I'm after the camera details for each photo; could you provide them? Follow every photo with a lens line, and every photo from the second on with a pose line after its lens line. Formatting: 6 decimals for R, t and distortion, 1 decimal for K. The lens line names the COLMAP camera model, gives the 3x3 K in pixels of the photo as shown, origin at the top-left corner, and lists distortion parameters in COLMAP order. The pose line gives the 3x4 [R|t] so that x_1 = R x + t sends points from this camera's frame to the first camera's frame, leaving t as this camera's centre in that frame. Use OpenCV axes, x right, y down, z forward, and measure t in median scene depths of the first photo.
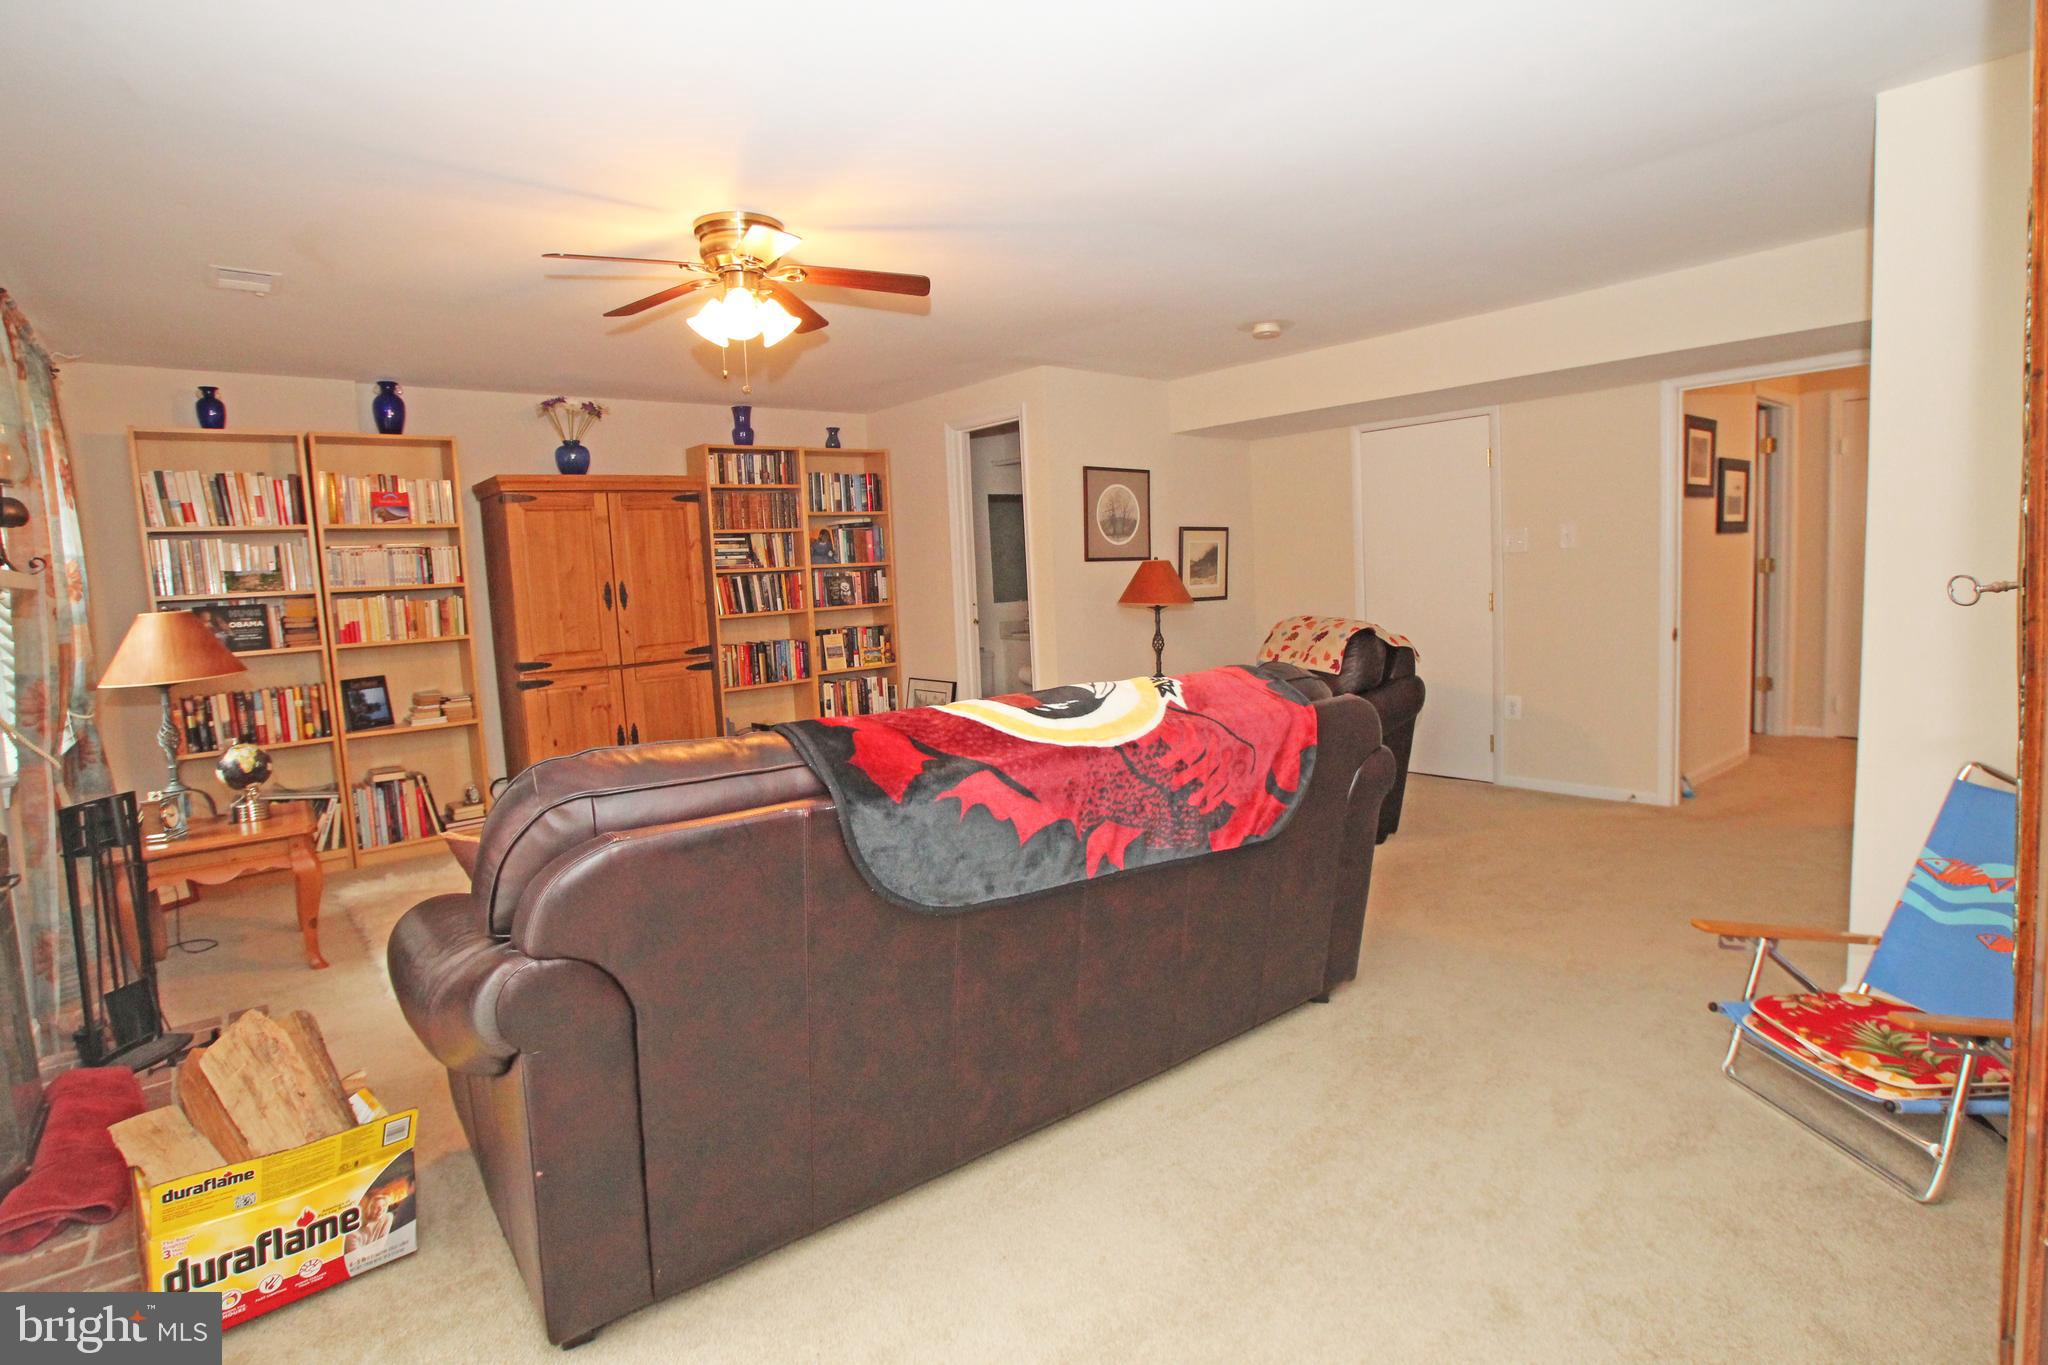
lens RADIAL K [[1032.7, 0, 1057.7], [0, 1032.7, 663.5], [0, 0, 1]] dist [-0.067921, 0.027616]
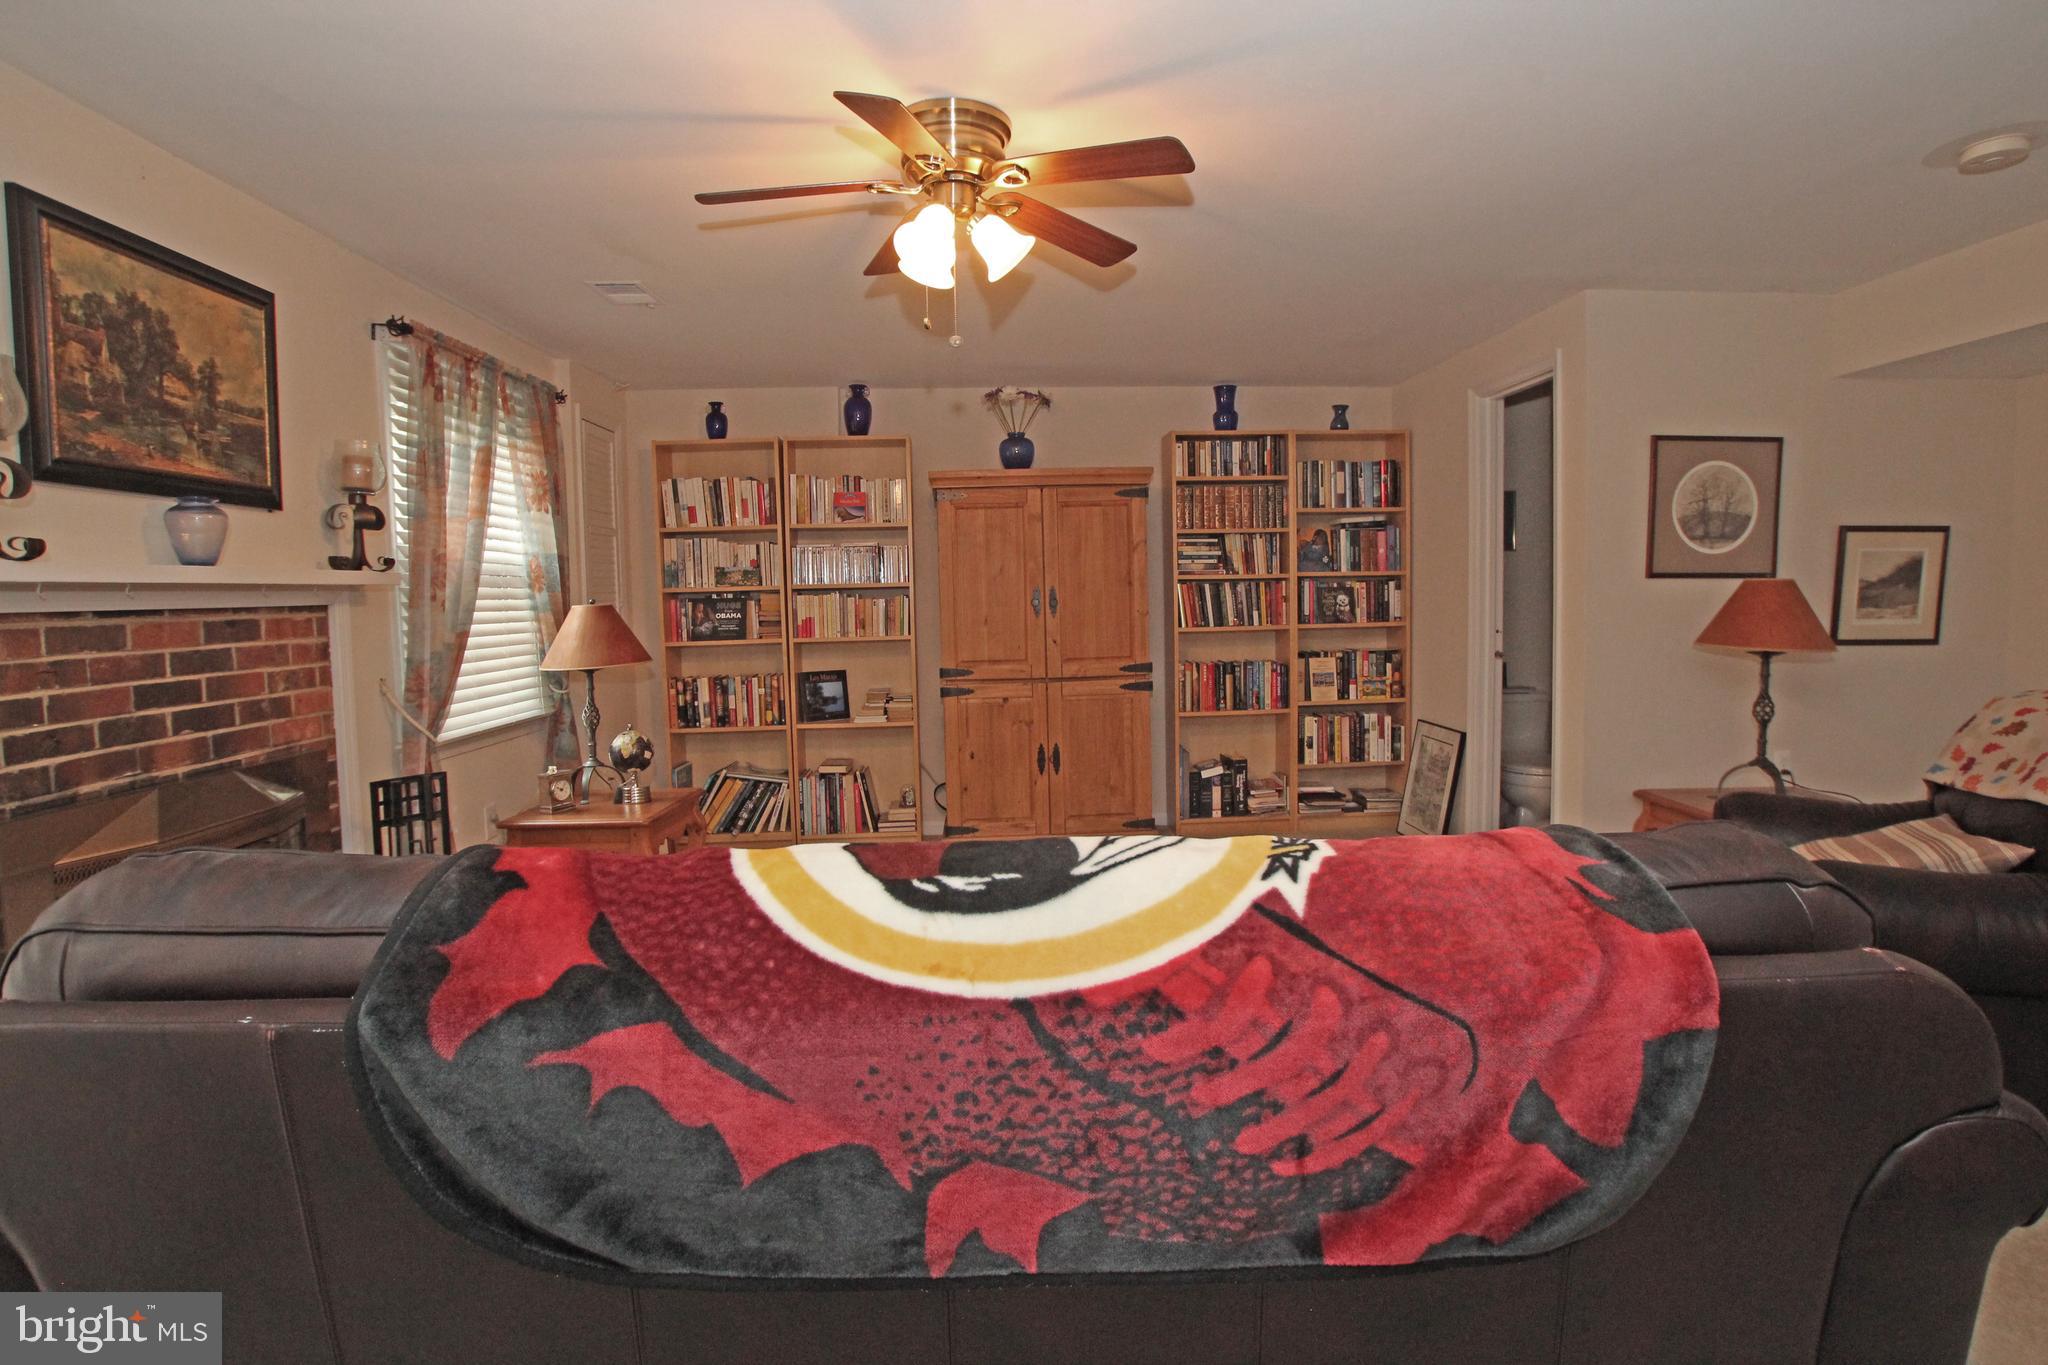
lens RADIAL K [[1061.2, 0, 1005.3], [0, 1061.2, 673.3], [0, 0, 1]] dist [-0.086437, 0.044624]
pose [[0.788881, 0.076079, -0.609818, 0.113460], [-0.073109, 0.996879, 0.029792, -0.026928], [0.610181, 0.021081, 0.791981, 0.219210]]
